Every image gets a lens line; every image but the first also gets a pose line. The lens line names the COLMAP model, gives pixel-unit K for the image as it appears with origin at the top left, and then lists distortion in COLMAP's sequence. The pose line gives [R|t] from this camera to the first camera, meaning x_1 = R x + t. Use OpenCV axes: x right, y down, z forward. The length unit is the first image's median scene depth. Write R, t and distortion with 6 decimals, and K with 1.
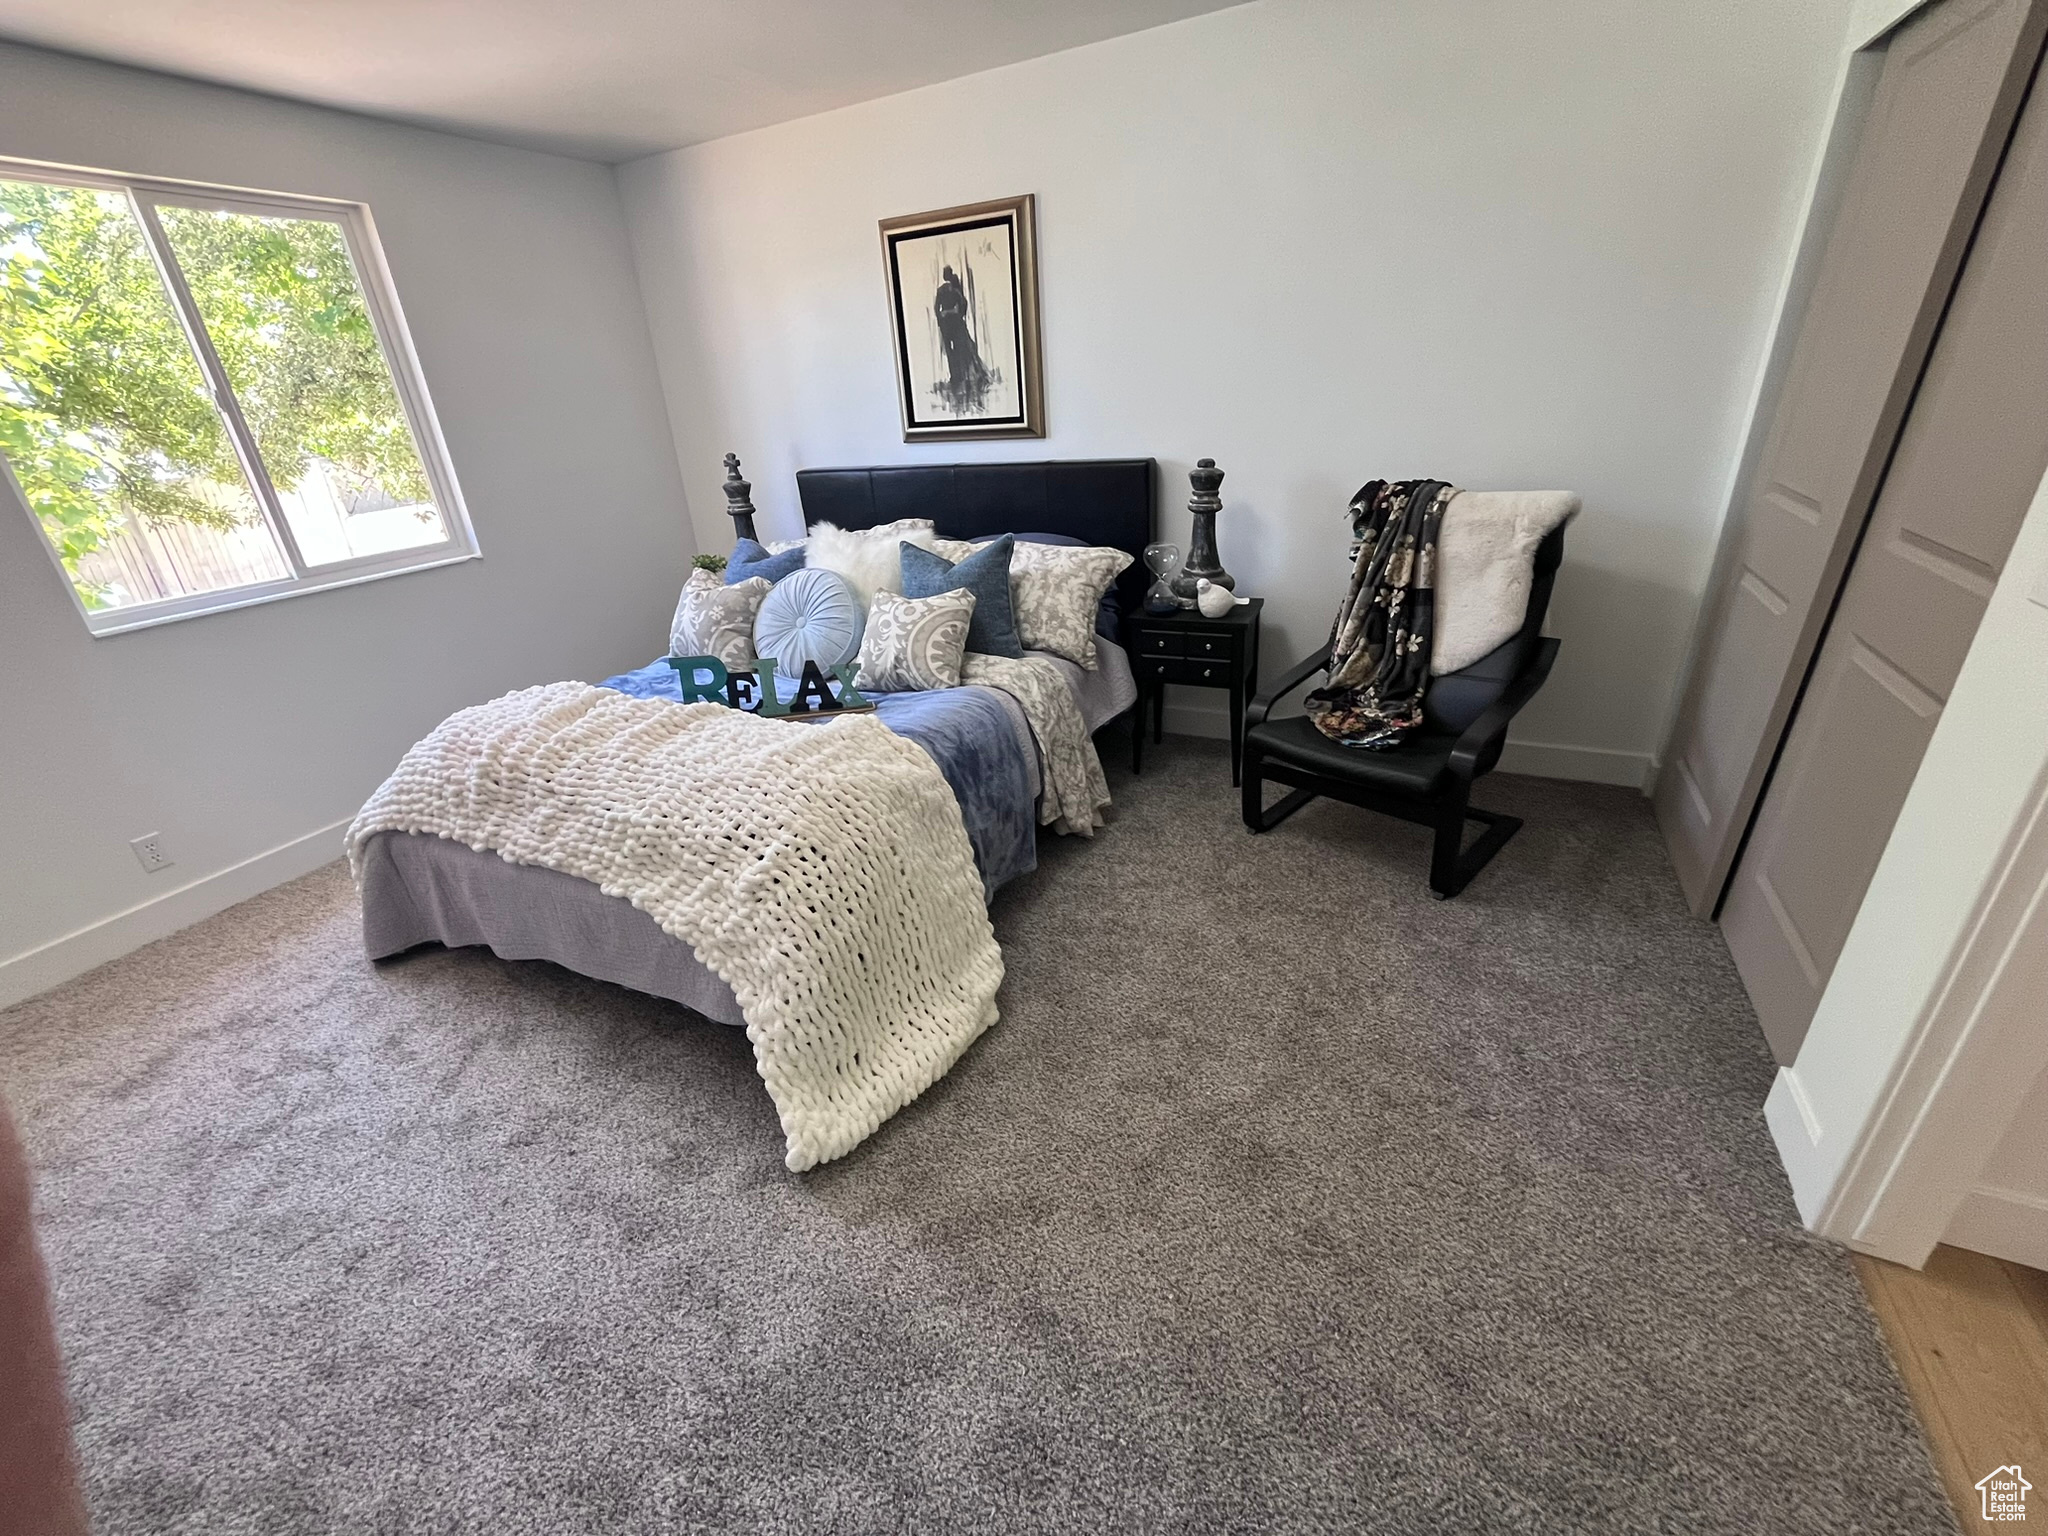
lens RADIAL K [[834.6, 0, 1019.7], [0, 834.6, 775.5], [0, 0, 1]] dist [-0.001564, -0.000742]
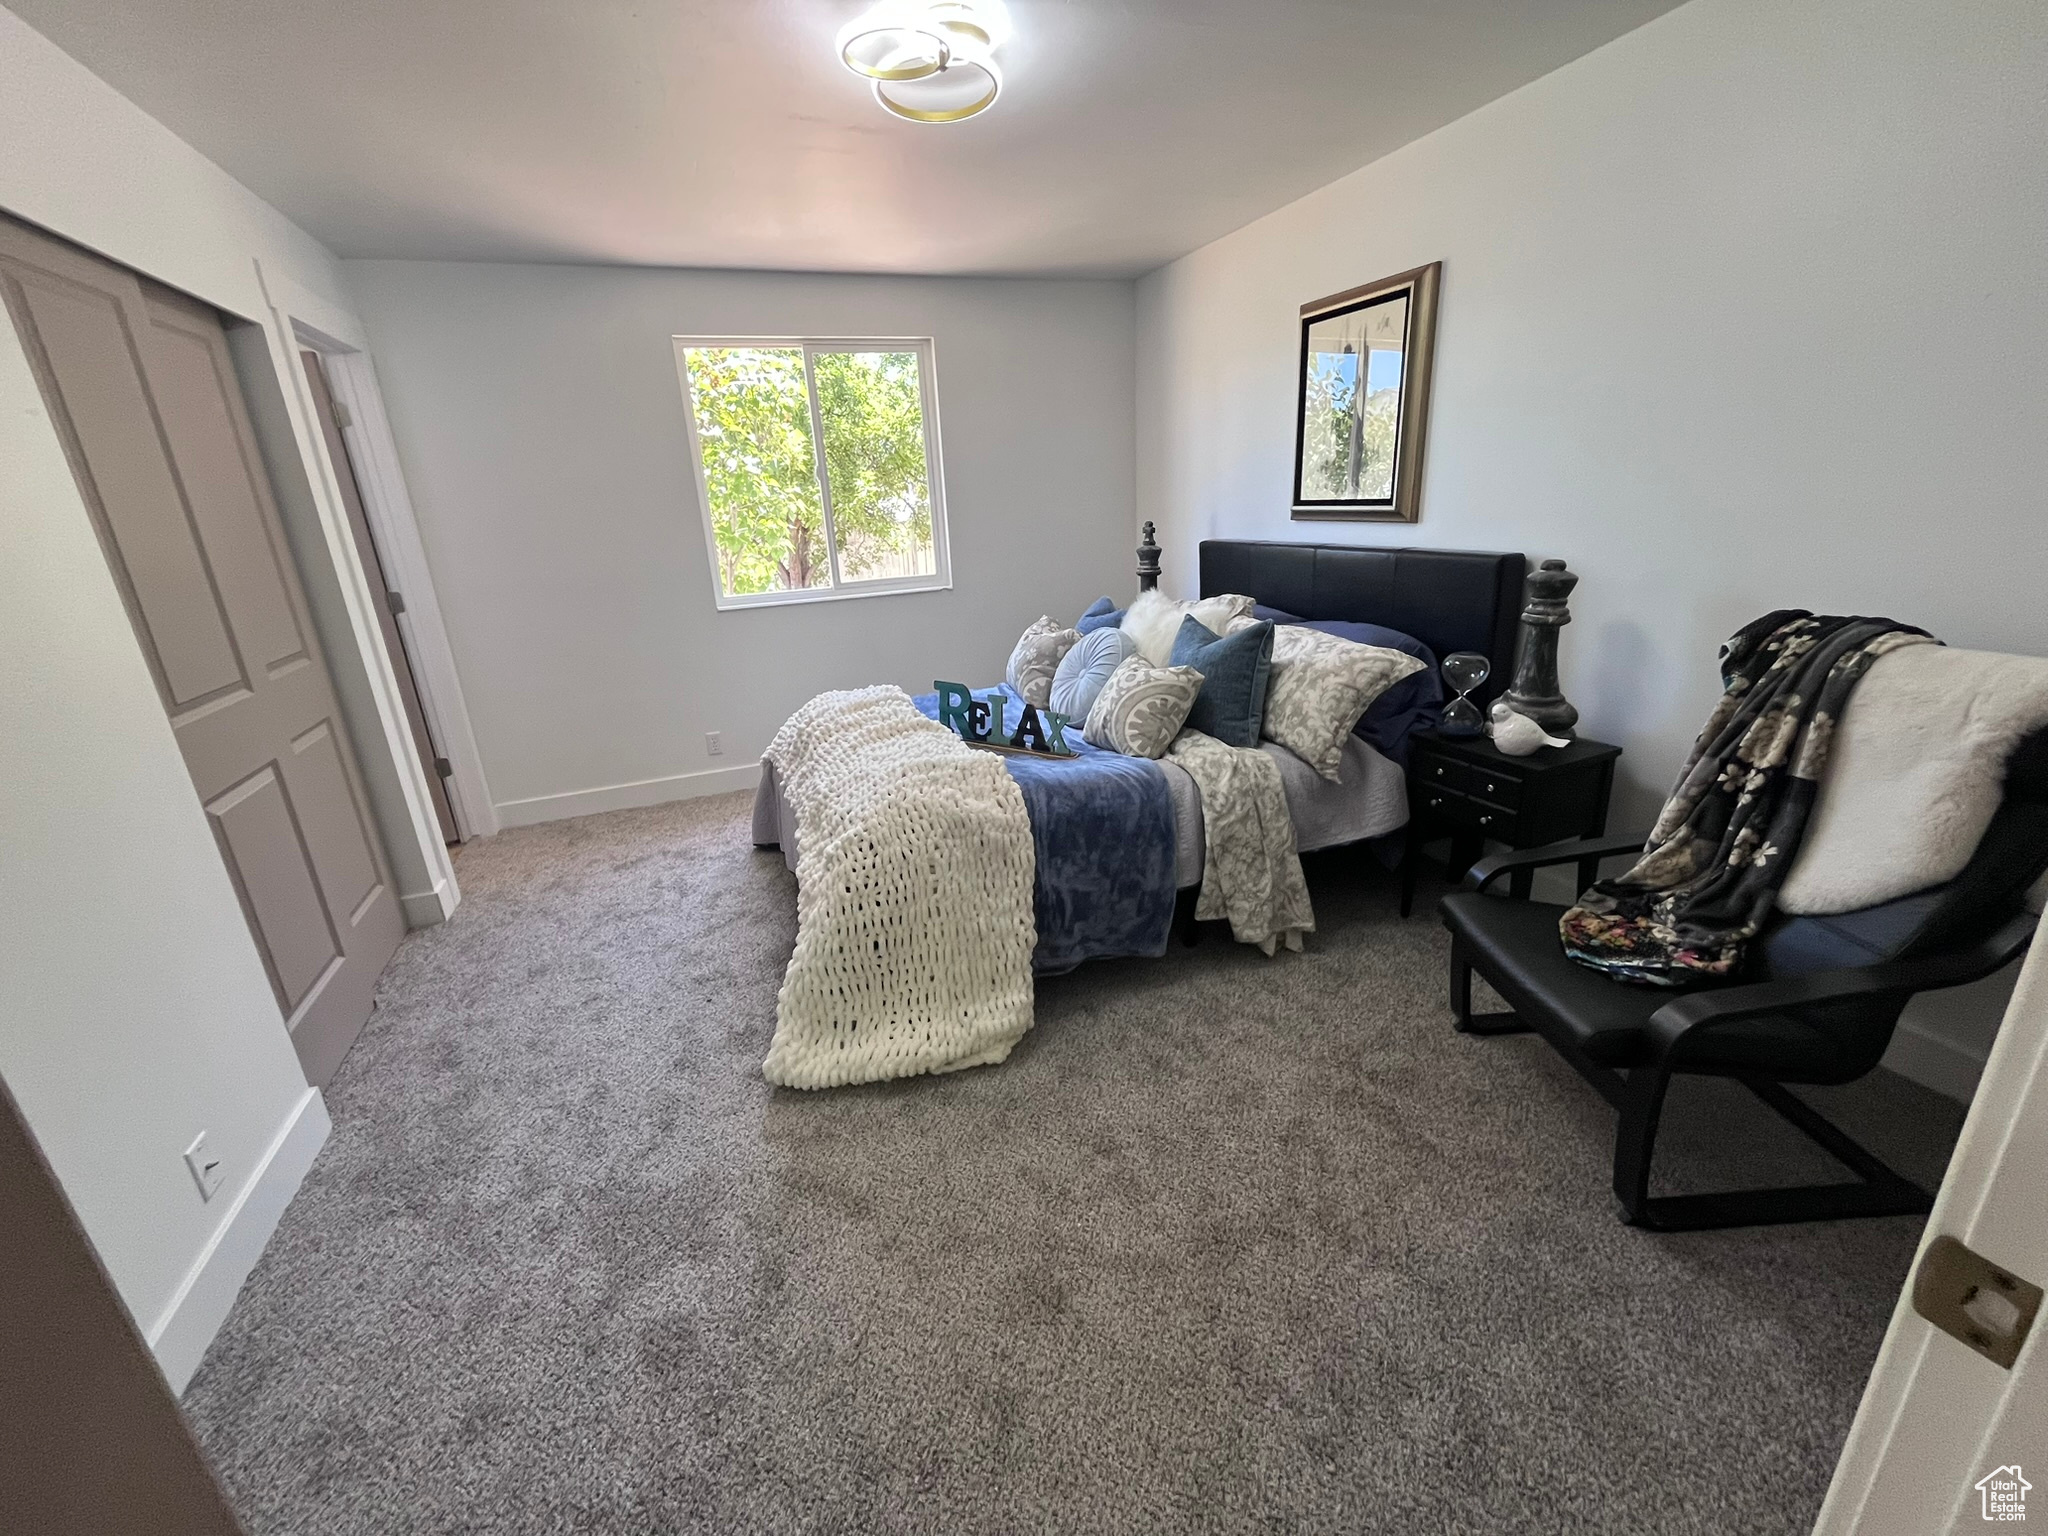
lens RADIAL K [[834.6, 0, 1019.7], [0, 834.6, 775.5], [0, 0, 1]] dist [-0.001564, -0.000742]
pose [[0.738022, 0.241499, -0.630080, 0.438416], [-0.281546, 0.958806, 0.037714, -0.077076], [0.613233, 0.149563, 0.775613, 0.115455]]
